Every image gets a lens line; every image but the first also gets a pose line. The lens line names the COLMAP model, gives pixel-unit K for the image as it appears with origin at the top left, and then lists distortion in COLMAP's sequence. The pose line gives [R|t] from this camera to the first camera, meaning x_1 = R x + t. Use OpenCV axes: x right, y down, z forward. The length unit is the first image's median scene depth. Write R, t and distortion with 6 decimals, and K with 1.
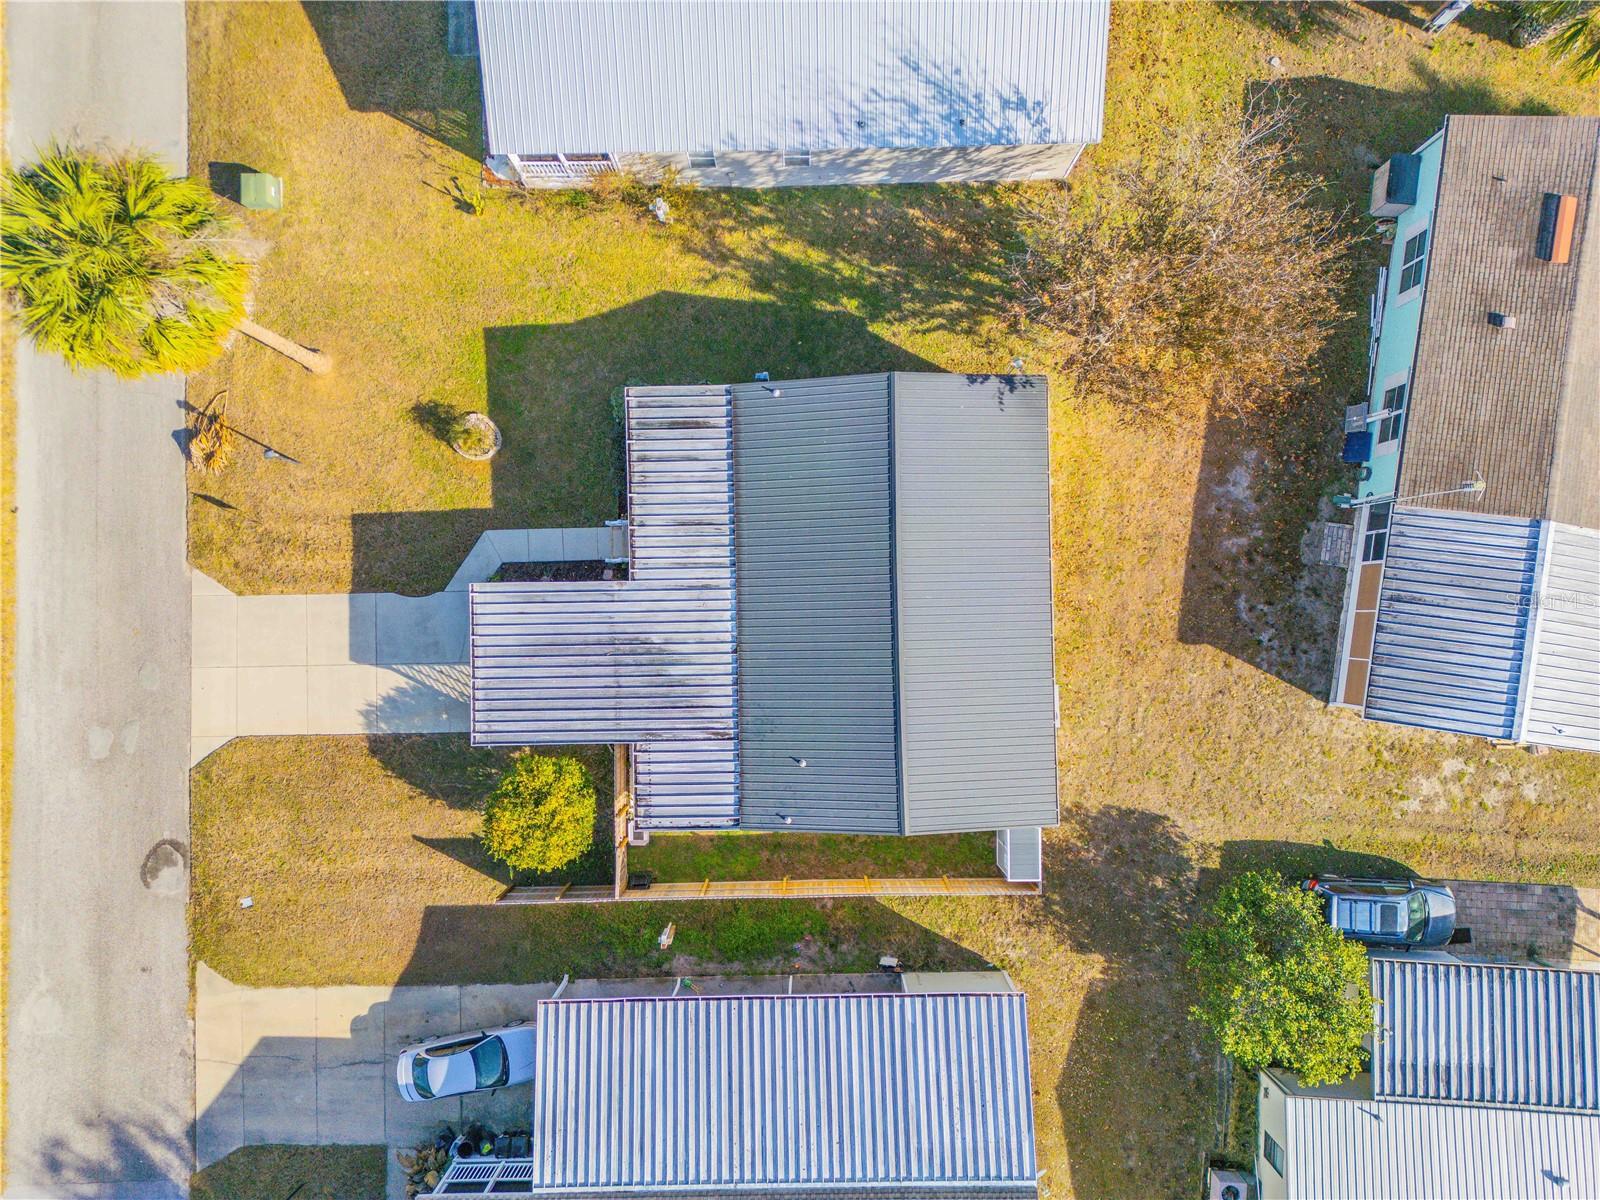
lens RADIAL K [[1099.5, 0, 800.0], [0, 1099.5, 600.0], [0, 0, 1]] dist [0.083222, -0.084864]
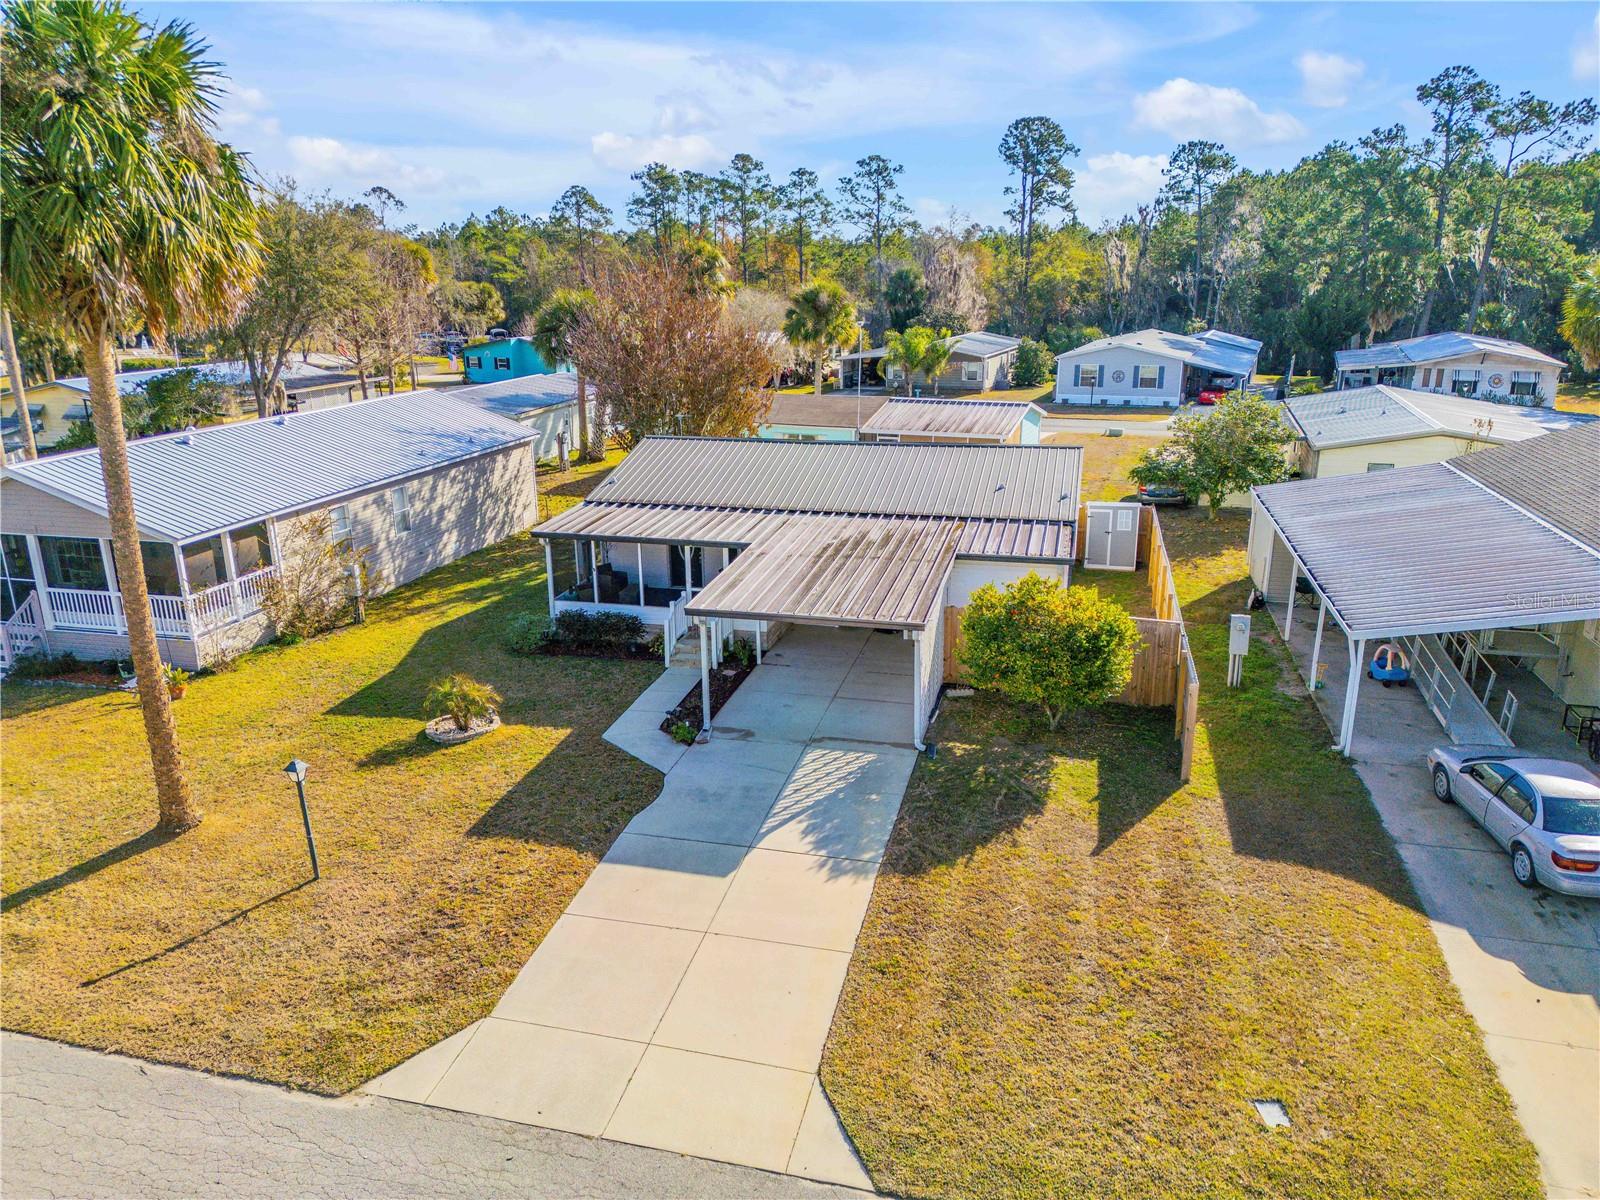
lens RADIAL K [[1099.5, 0, 800.0], [0, 1099.5, 600.0], [0, 0, 1]] dist [0.083222, -0.084864]
pose [[0.264802, -0.292111, 0.918994, -0.815054], [0.964294, 0.084181, -0.251097, 0.200509], [-0.004014, 0.952672, 0.303972, 0.731832]]
